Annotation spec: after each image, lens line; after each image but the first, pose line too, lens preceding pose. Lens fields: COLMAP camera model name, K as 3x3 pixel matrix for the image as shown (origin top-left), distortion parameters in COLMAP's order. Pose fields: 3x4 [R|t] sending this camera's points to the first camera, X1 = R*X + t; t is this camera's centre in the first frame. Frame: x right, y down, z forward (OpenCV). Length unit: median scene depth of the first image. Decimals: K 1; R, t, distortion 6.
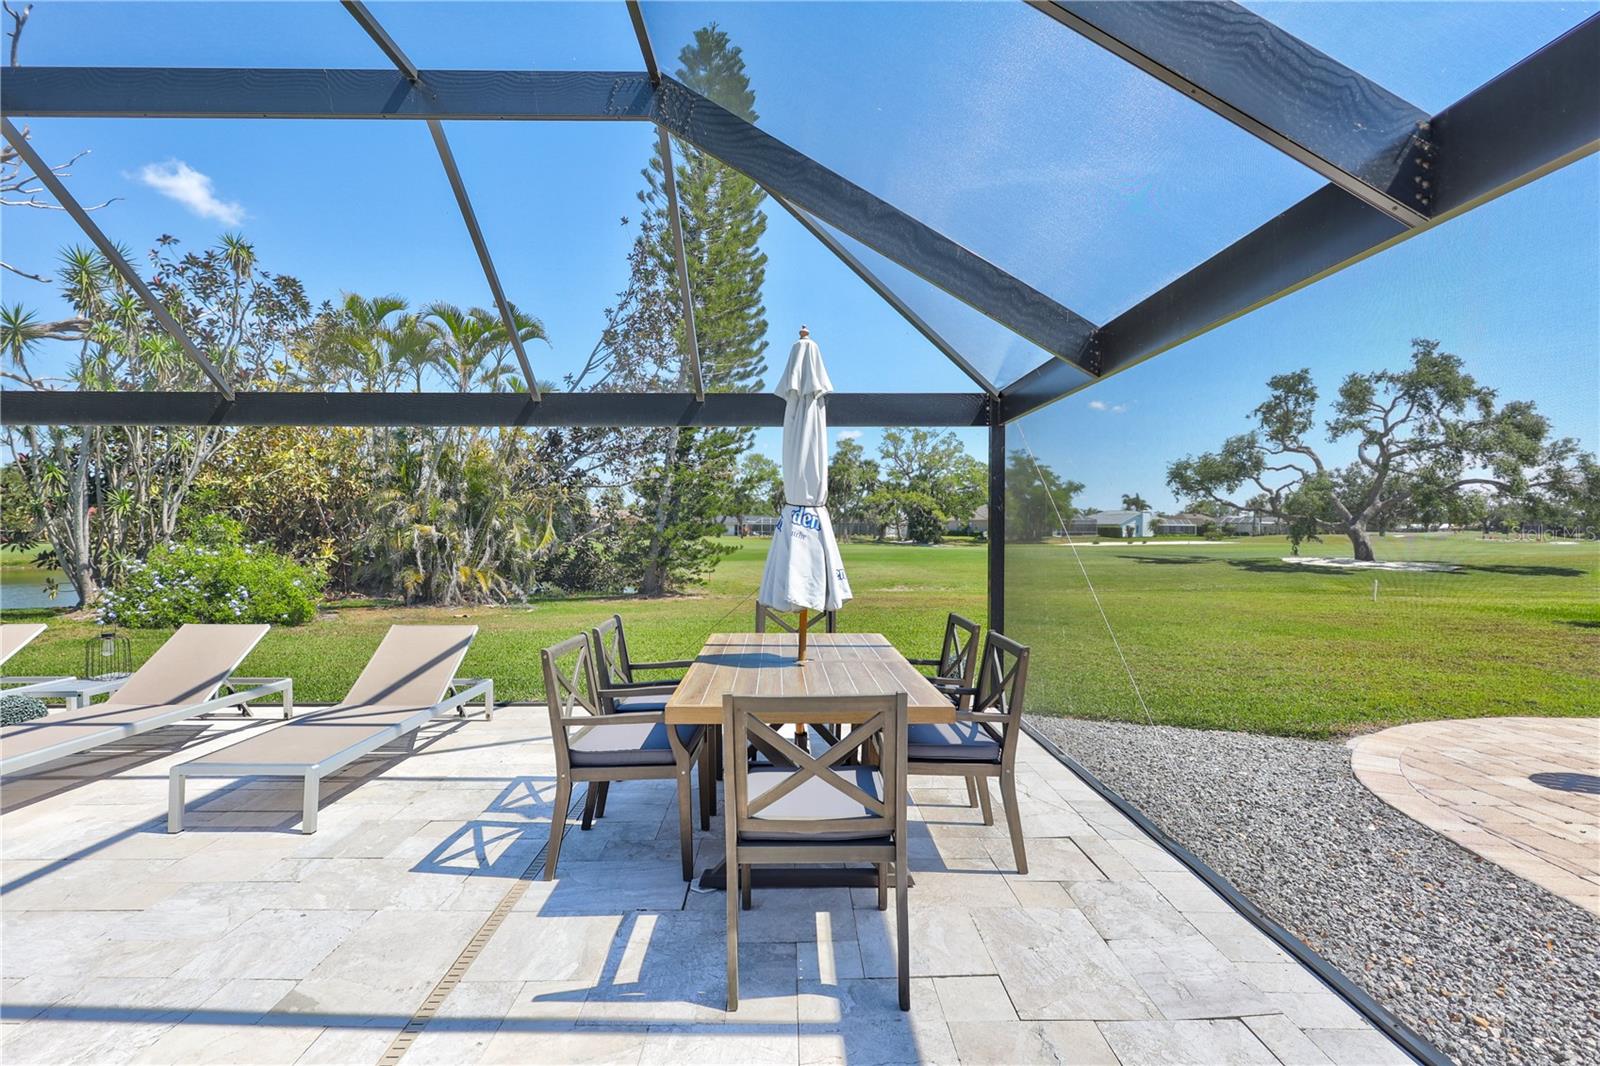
lens RADIAL K [[738.0, 0, 800.0], [0, 738.0, 533.0], [0, 0, 1]] dist [-0.000749, 0.004876]
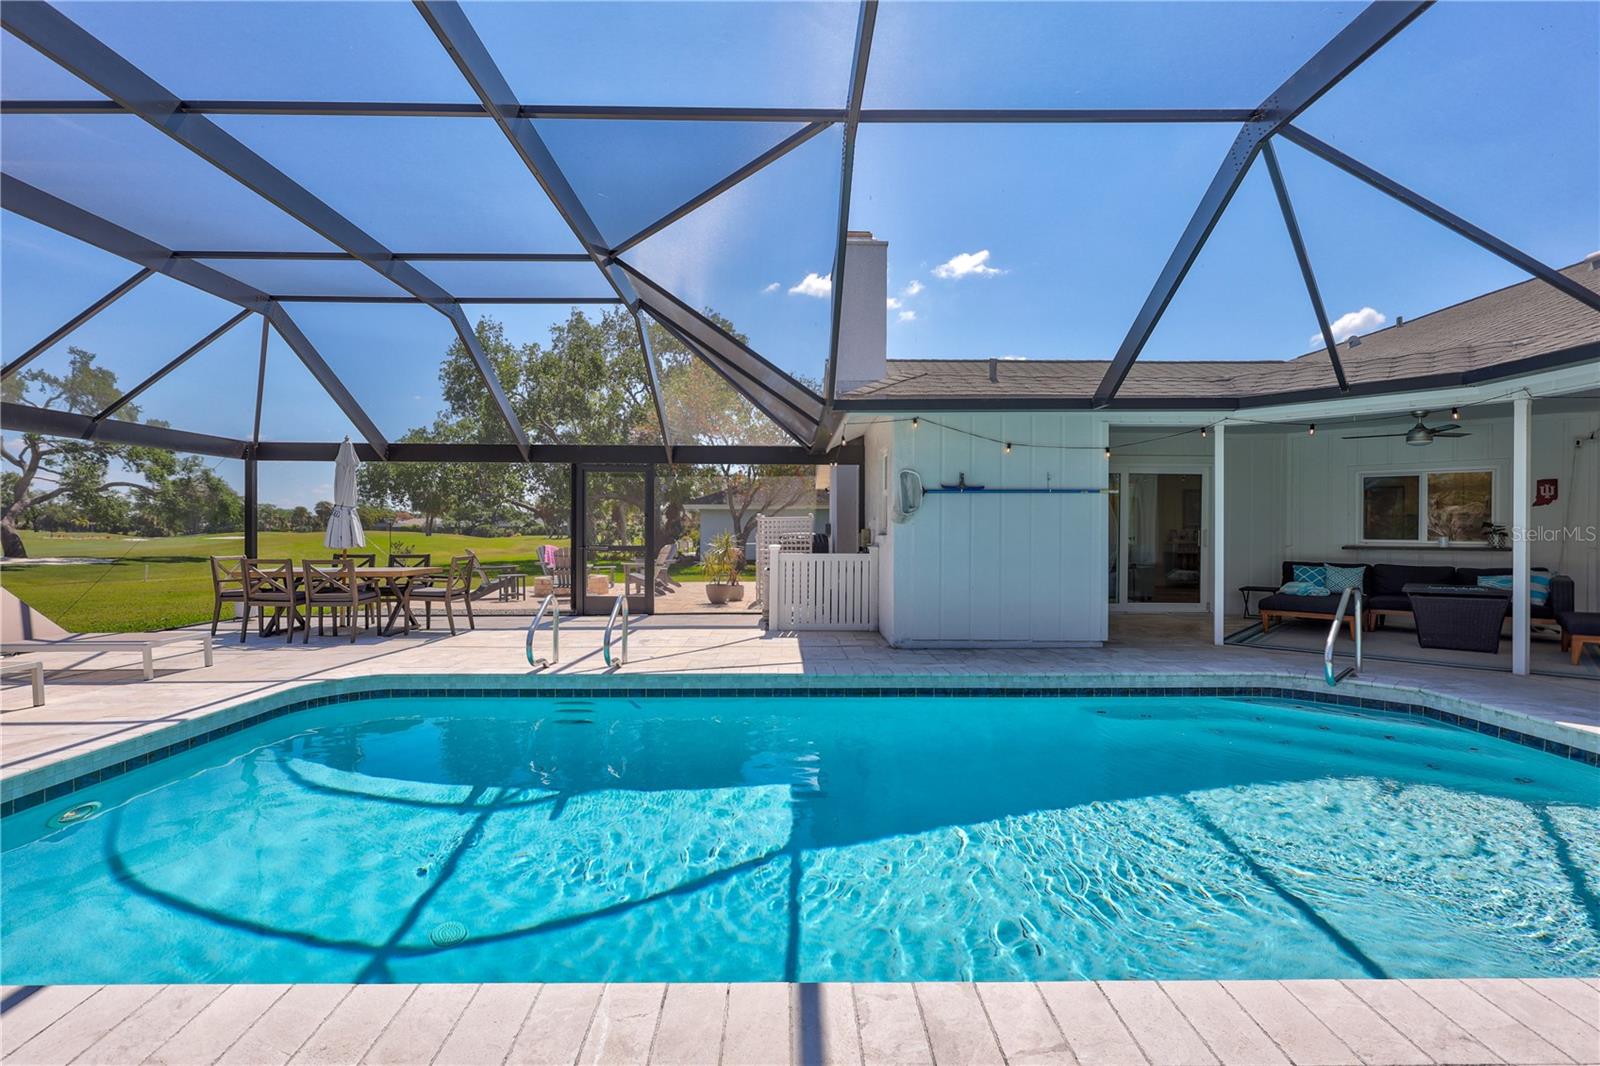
lens RADIAL K [[729.6, 0, 800.0], [0, 729.6, 533.0], [0, 0, 1]] dist [-0.001129, 0.000284]
pose [[0.001845, -0.004564, 0.999988, -0.211421], [0.003518, 0.999983, 0.004558, 0.004121], [-0.999992, 0.003509, 0.001861, -0.046829]]
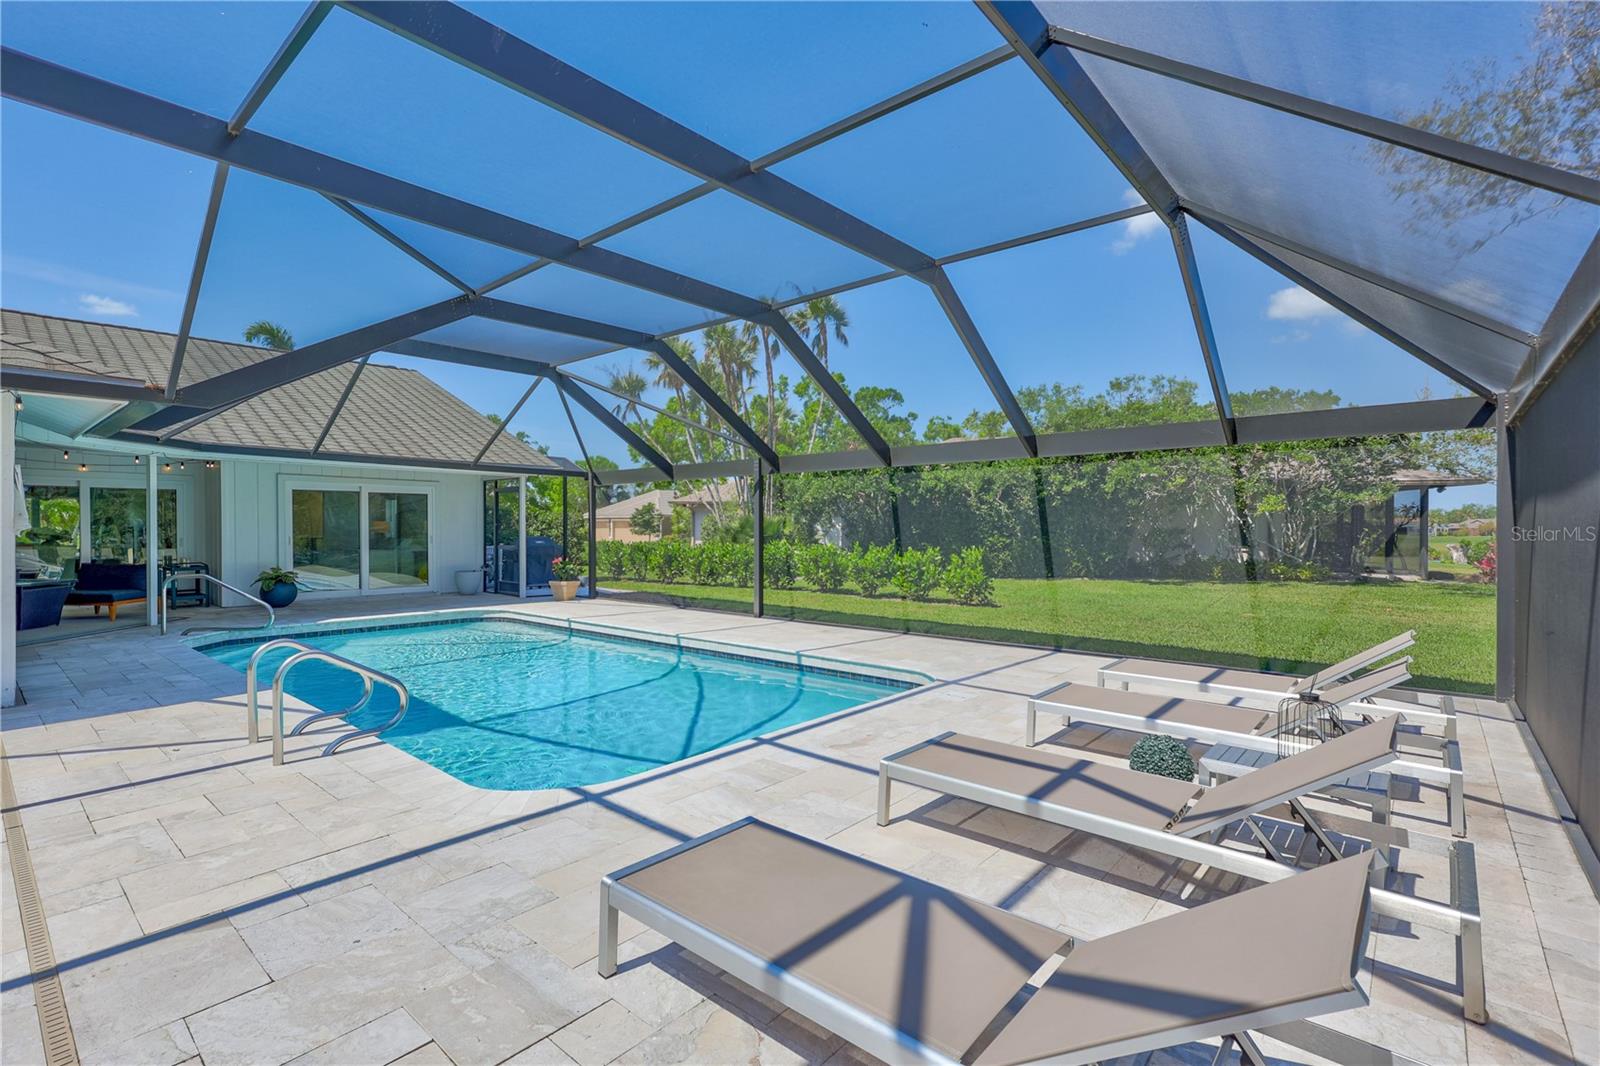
lens RADIAL K [[733.1, 0, 801.2], [0, 733.1, 534.9], [0, 0, 1]] dist [-0.005305, 0.001049]
pose [[-0.668628, 0.004398, -0.743584, -0.024439], [-0.006666, 0.999907, 0.011908, -0.000139], [0.743567, 0.012919, -0.668537, 0.129490]]
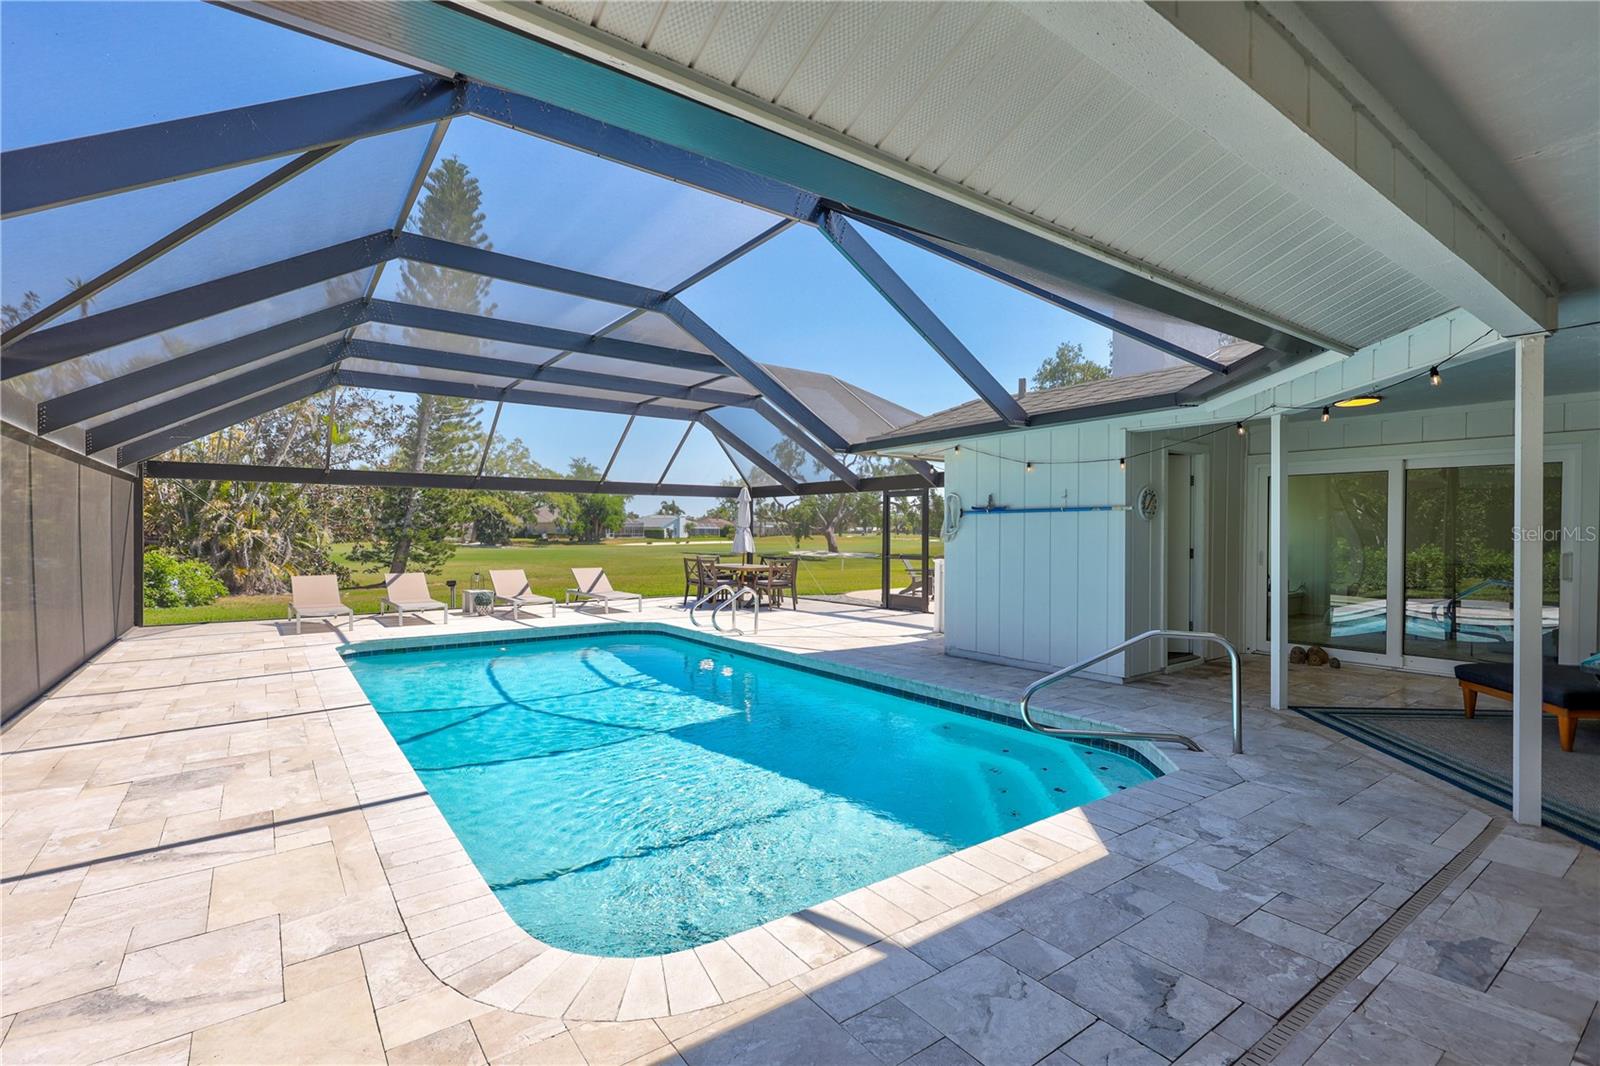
lens RADIAL K [[733.1, 0, 801.2], [0, 733.1, 534.9], [0, 0, 1]] dist [-0.005305, 0.001049]
pose [[0.816459, -0.002421, 0.577398, -0.179354], [0.002525, 0.999997, 0.000622, 0.000380], [-0.577398, 0.000950, 0.816463, -0.215725]]
